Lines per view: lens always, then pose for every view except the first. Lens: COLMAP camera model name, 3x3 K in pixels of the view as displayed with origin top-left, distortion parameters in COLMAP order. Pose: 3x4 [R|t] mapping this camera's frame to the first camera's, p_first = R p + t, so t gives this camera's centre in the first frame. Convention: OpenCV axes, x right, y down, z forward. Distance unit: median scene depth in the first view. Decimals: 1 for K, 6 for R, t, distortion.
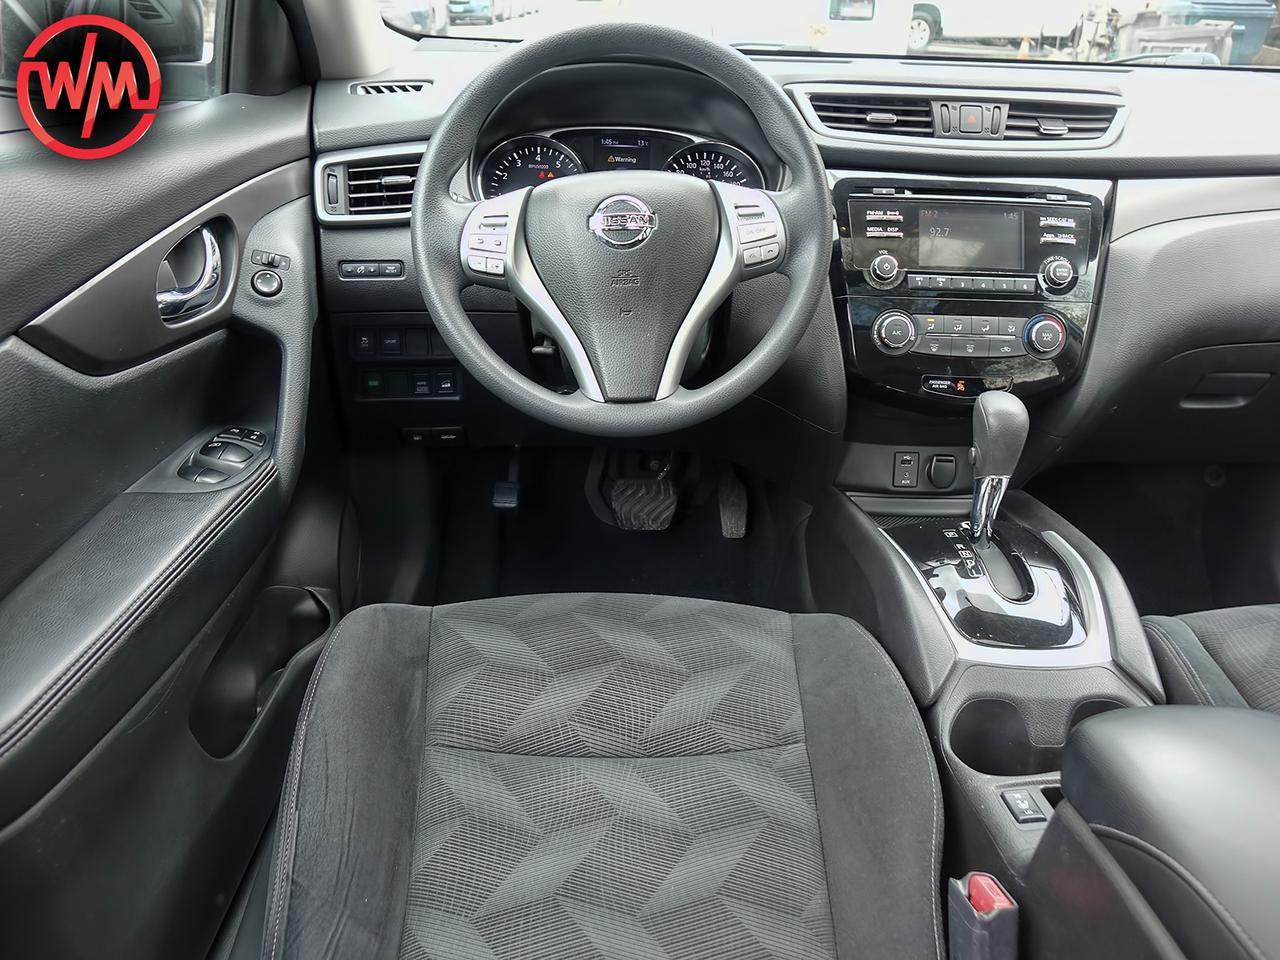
lens RADIAL K [[1001.8, 0, 640.0], [0, 1001.8, 480.0], [0, 0, 1]] dist [0.004469, -0.005988]
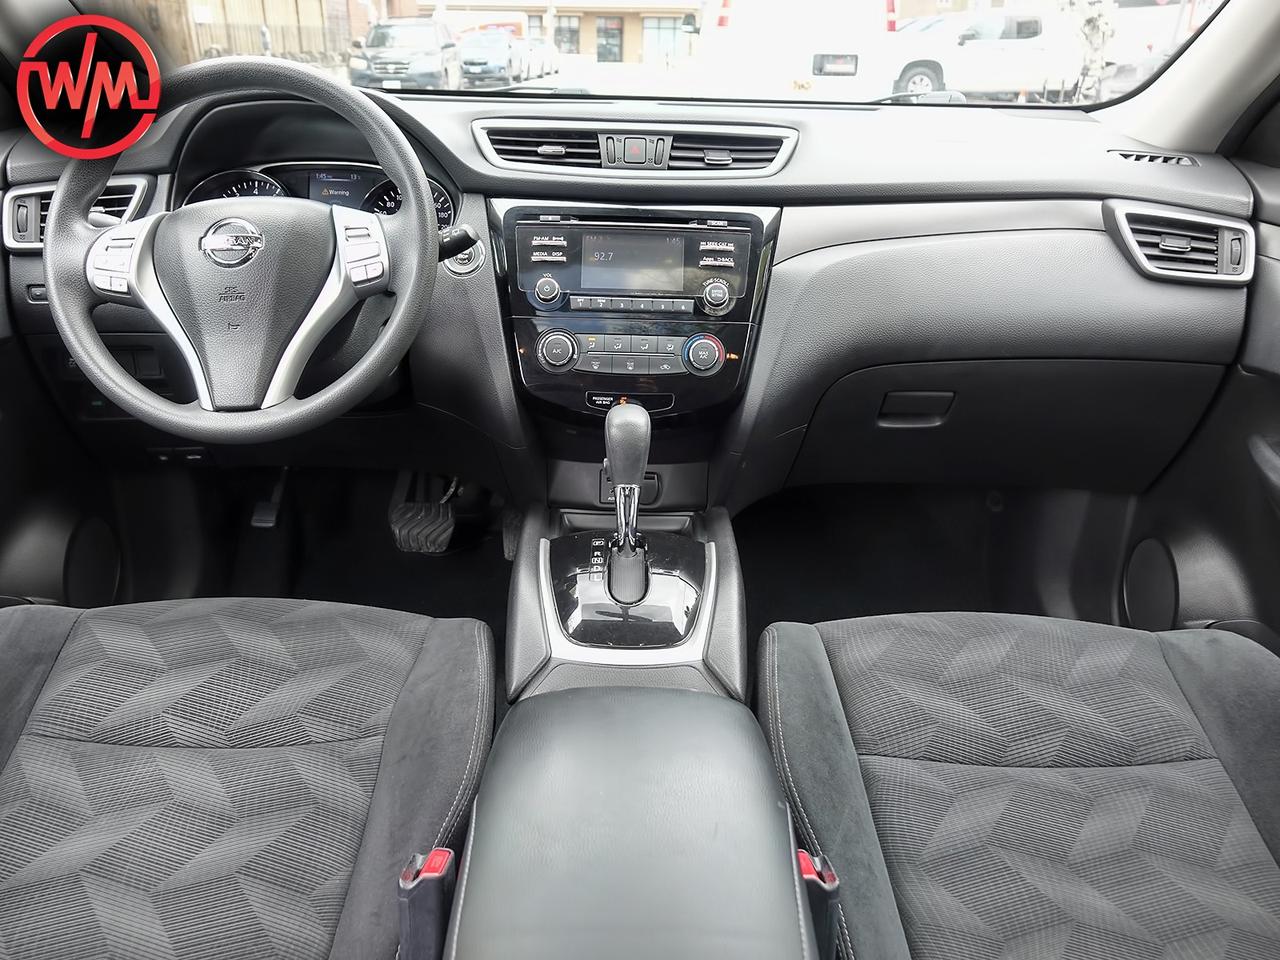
lens RADIAL K [[1001.8, 0, 640.0], [0, 1001.8, 480.0], [0, 0, 1]] dist [0.004469, -0.005988]
pose [[0.999595, 0.000769, -0.028432, 0.368905], [-0.002201, 0.998728, -0.050371, 0.039619], [0.028357, 0.050413, 0.998326, -0.035117]]
